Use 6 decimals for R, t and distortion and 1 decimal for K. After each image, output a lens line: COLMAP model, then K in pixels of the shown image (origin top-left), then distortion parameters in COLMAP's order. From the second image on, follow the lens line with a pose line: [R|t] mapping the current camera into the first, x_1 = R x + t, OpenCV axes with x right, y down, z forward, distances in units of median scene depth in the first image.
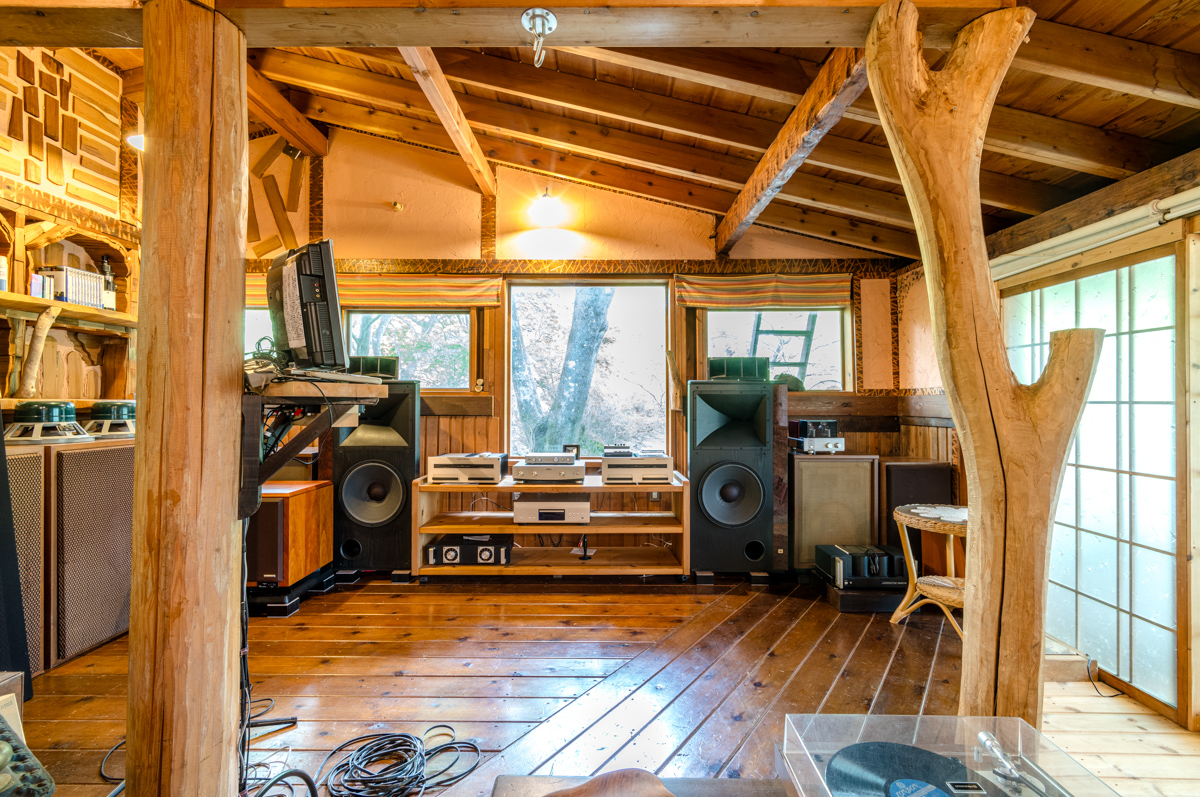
lens RADIAL K [[513.9, 0, 601.5], [0, 513.9, 399.8], [0, 0, 1]] dist [-0.000036, 0.000854]
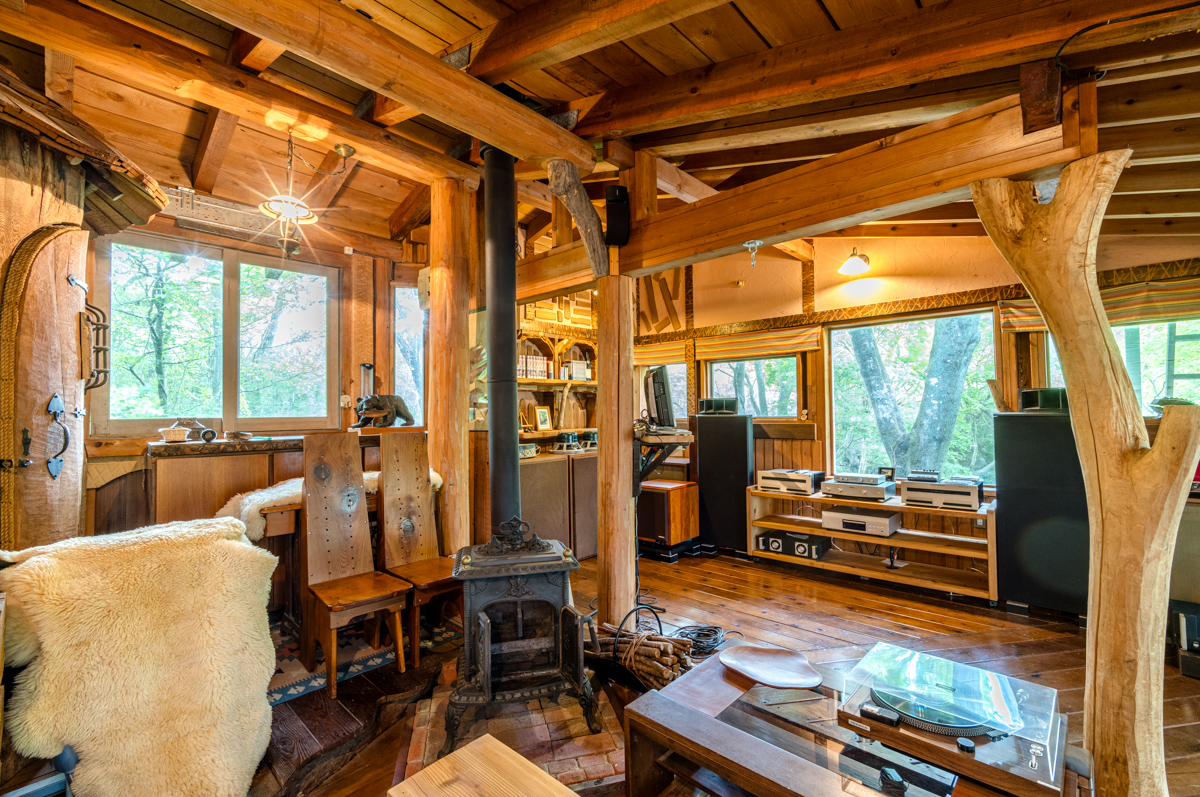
lens RADIAL K [[513.9, 0, 601.5], [0, 513.9, 399.8], [0, 0, 1]] dist [-0.000036, 0.000854]
pose [[0.737435, -0.029164, -0.674788, 0.291545], [0.020866, 0.999574, -0.020397, -0.060217], [0.675095, 0.000961, 0.737730, -0.301072]]
